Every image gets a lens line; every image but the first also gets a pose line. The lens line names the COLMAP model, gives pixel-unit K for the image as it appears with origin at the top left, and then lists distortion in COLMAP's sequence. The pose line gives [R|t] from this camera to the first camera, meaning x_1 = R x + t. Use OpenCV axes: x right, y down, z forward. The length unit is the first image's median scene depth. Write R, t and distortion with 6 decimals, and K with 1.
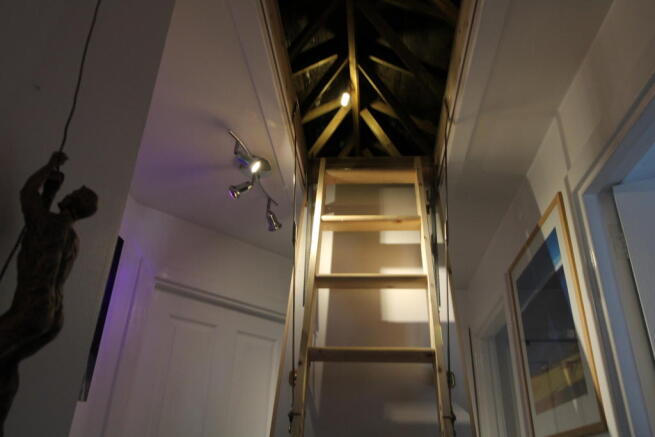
lens RADIAL K [[545.0, 0, 327.5], [0, 545.0, 218.5], [0, 0, 1]] dist [-0.005528, -0.002946]
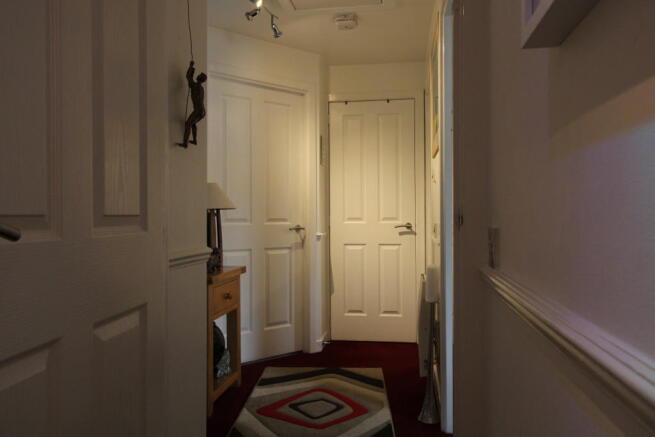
lens RADIAL K [[525.7, 0, 327.5], [0, 525.7, 218.5], [0, 0, 1]] dist [-0.001112, -0.000437]
pose [[0.996470, -0.040994, -0.073255, 0.149947], [0.068830, 0.898547, 0.433446, -0.170528], [0.048054, -0.436958, 0.898197, -0.645546]]
